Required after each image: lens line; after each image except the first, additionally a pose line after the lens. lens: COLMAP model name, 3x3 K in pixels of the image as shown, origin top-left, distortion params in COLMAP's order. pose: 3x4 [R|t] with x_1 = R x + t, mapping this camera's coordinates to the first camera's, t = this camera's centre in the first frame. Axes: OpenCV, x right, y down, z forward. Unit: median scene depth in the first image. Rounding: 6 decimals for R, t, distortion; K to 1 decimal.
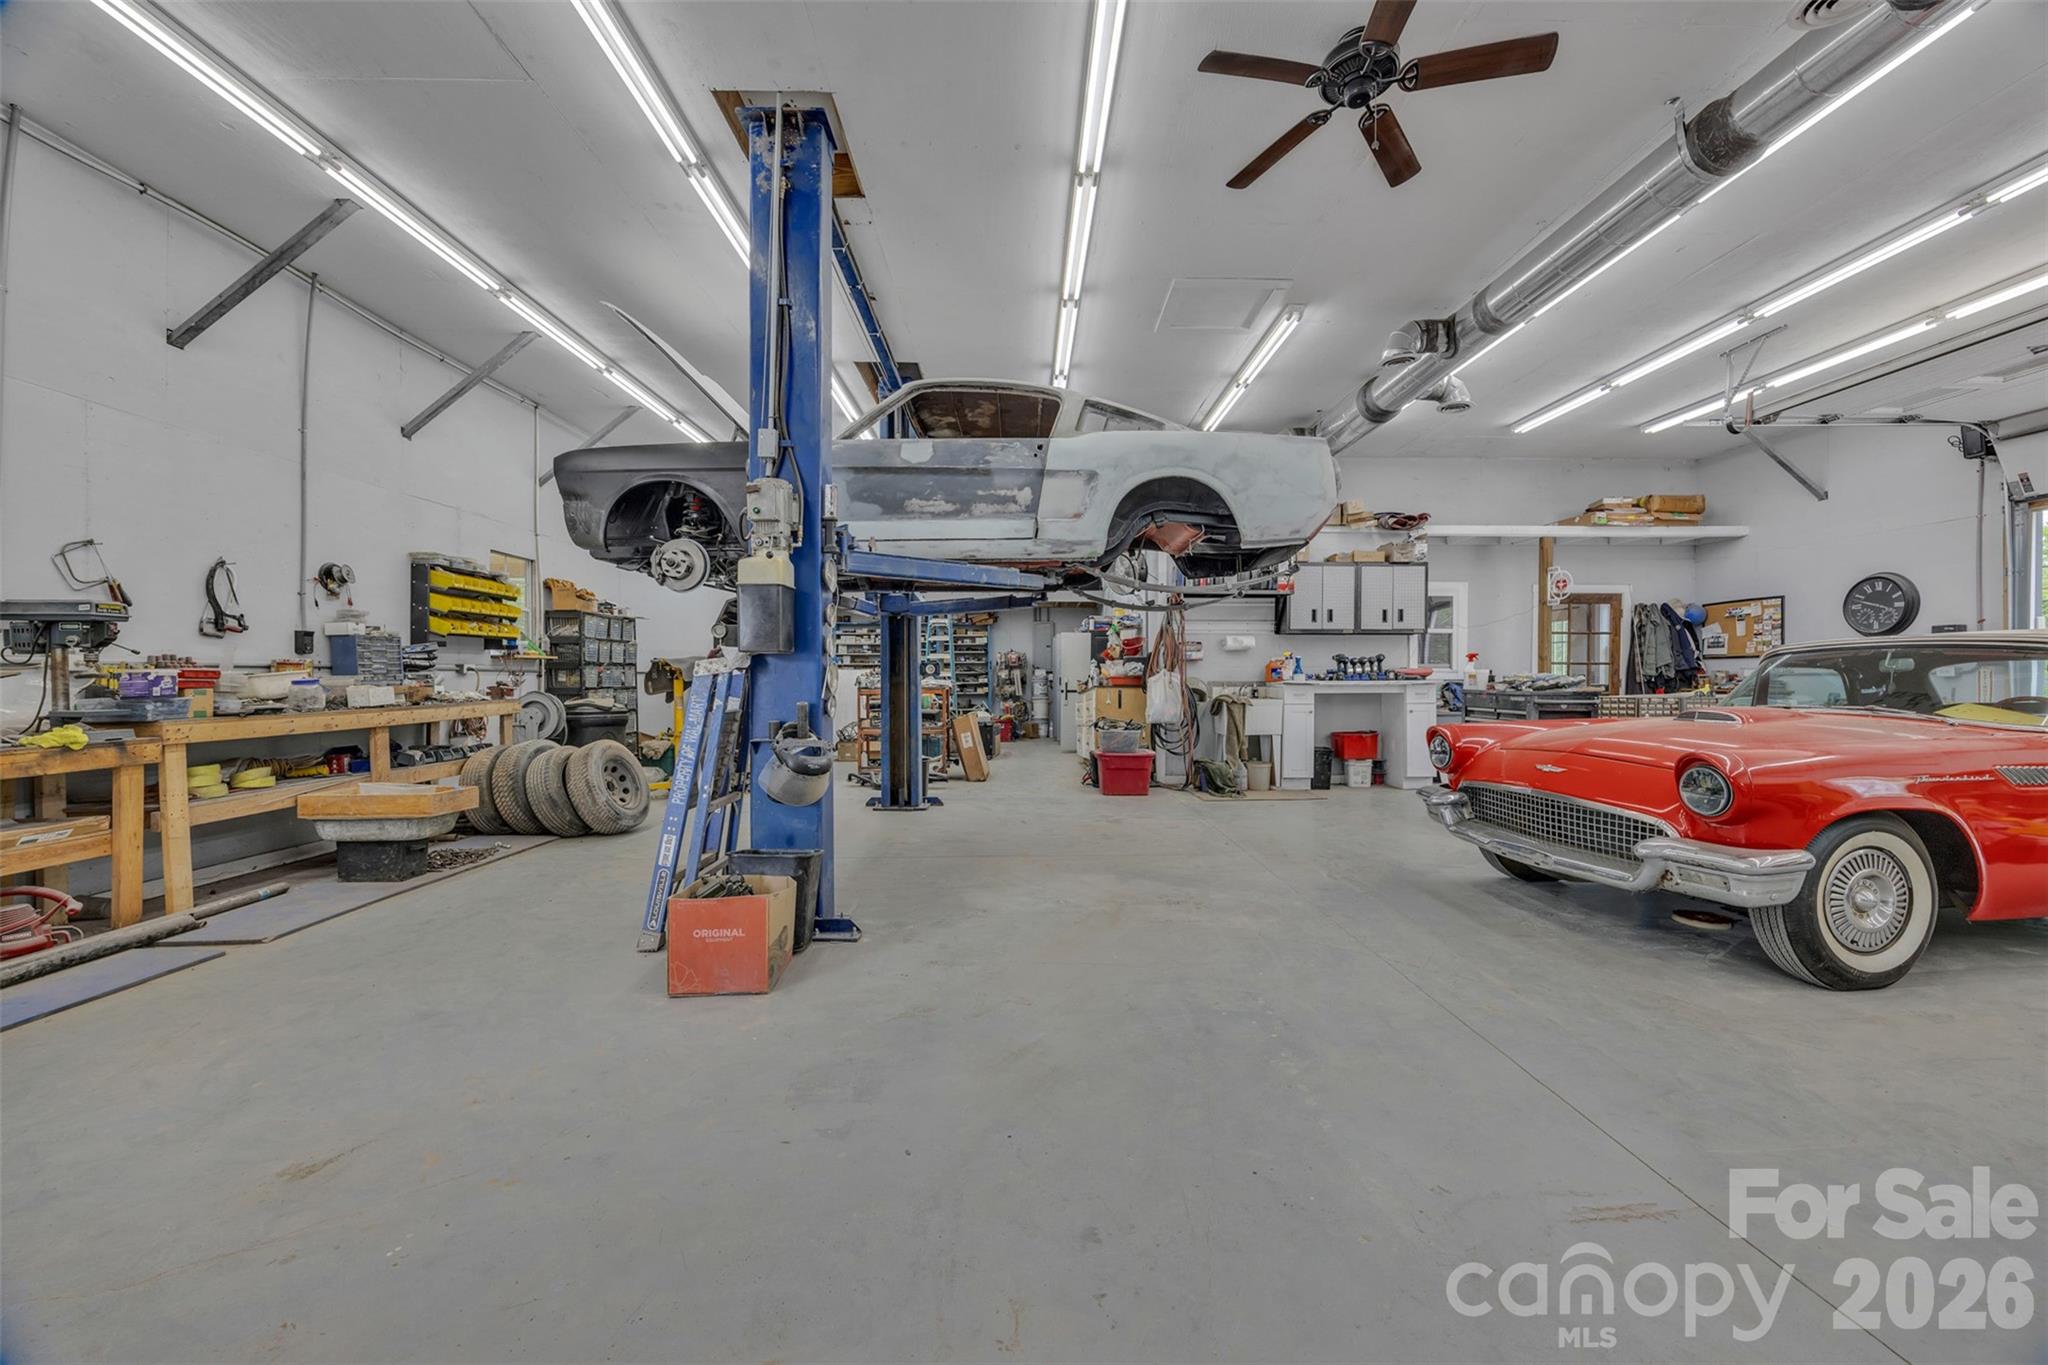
lens RADIAL K [[754.7, 0, 1029.9], [0, 754.7, 673.2], [0, 0, 1]] dist [-0.002275, -0.000118]
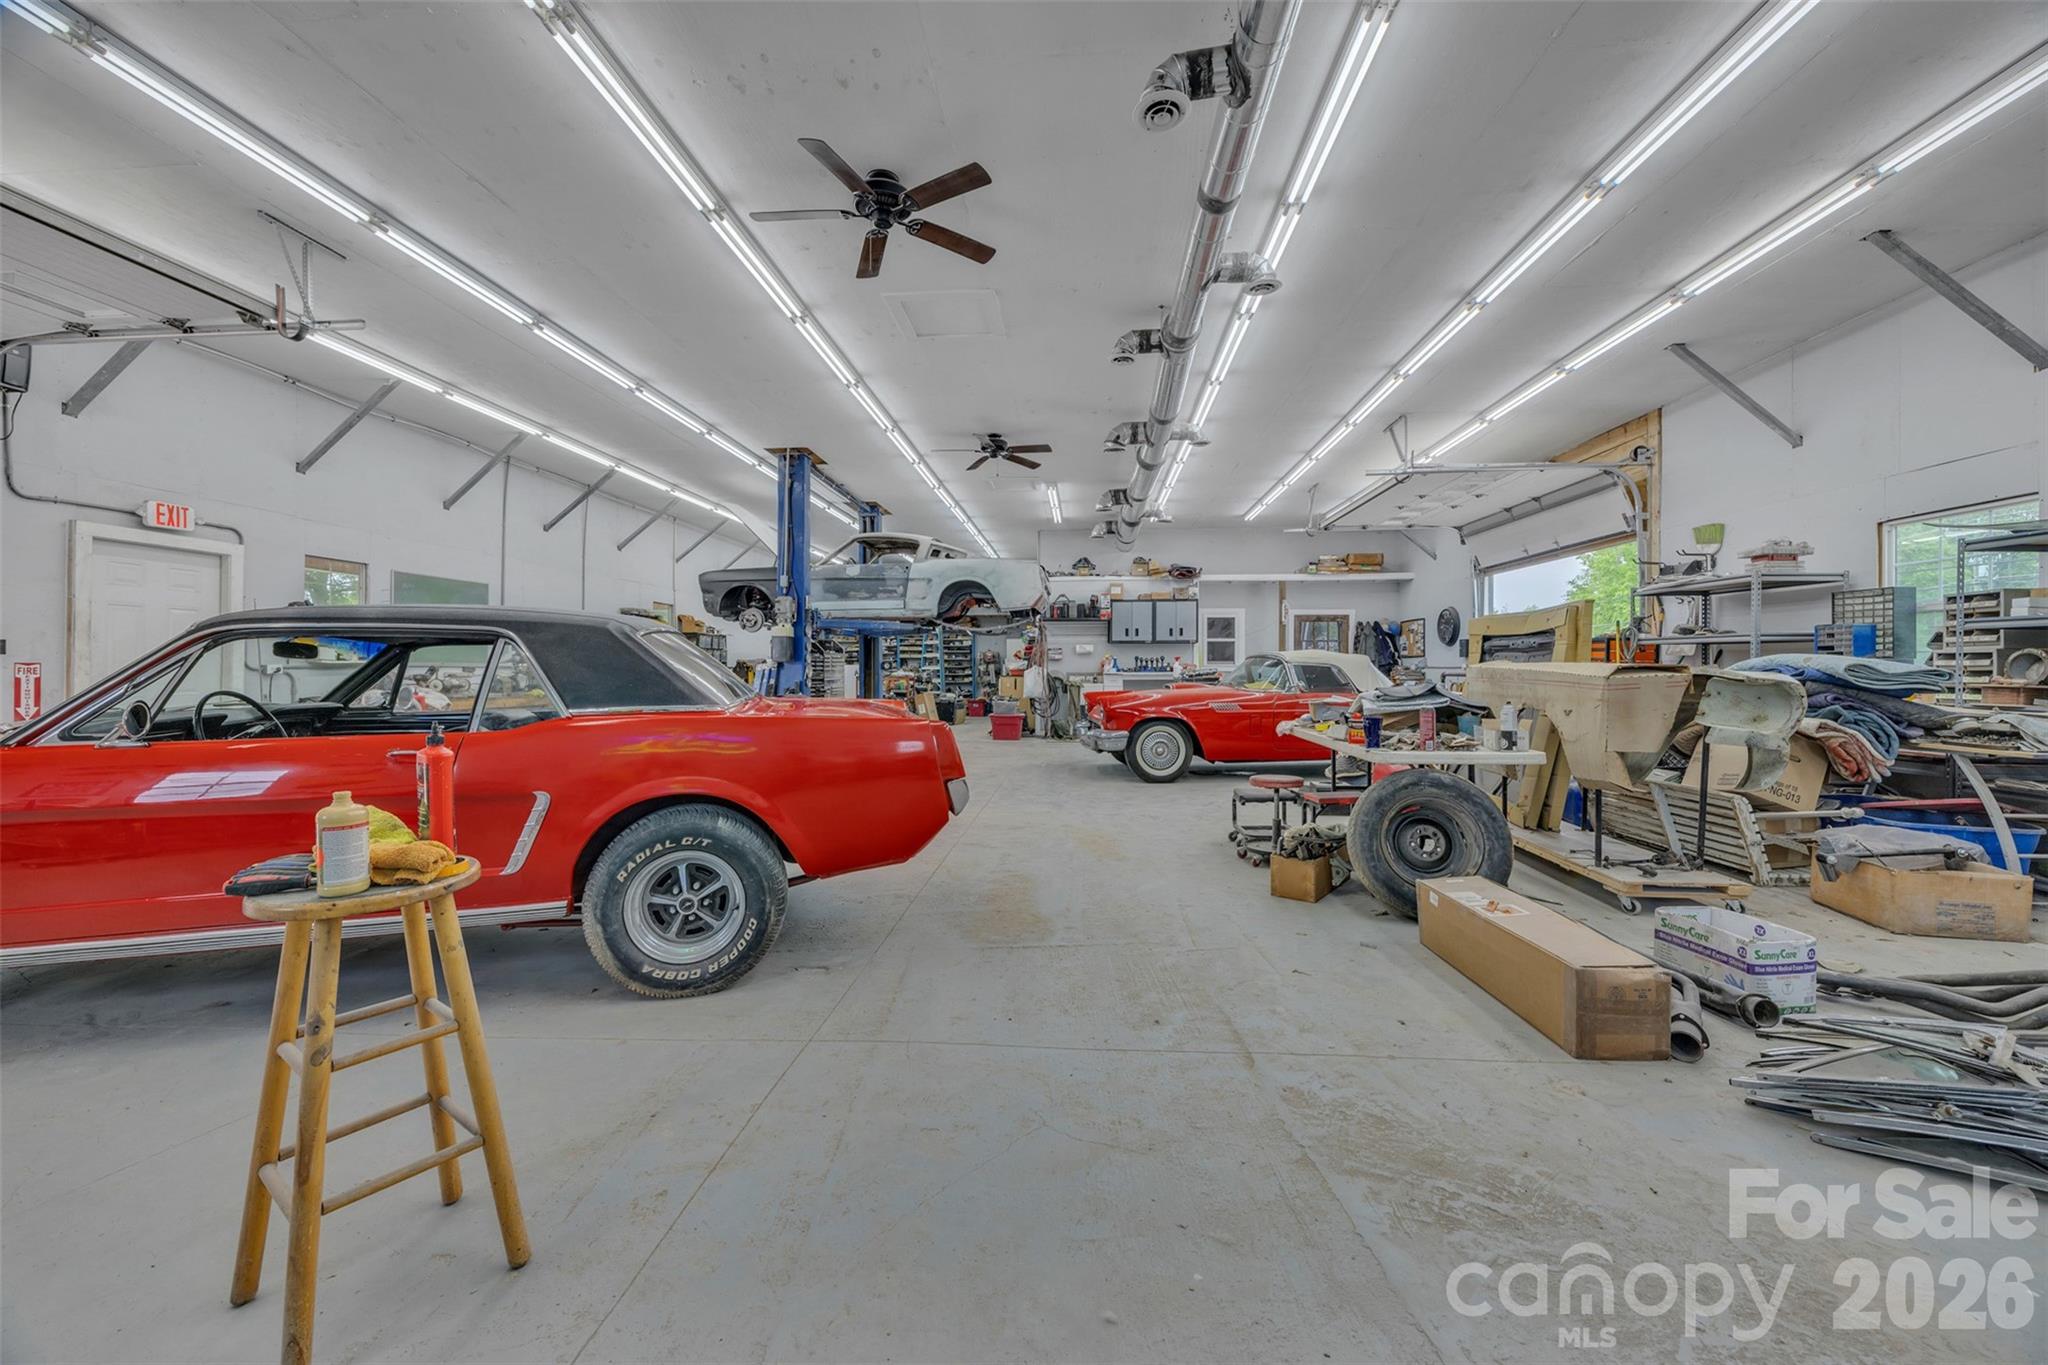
lens RADIAL K [[777.7, 0, 1030.8], [0, 777.7, 676.2], [0, 0, 1]] dist [-0.000829, -0.000110]
pose [[0.995799, 0.000320, -0.091569, 0.420888], [0.001018, 0.999893, 0.014561, -0.008307], [0.091564, -0.014593, 0.995692, -0.899426]]
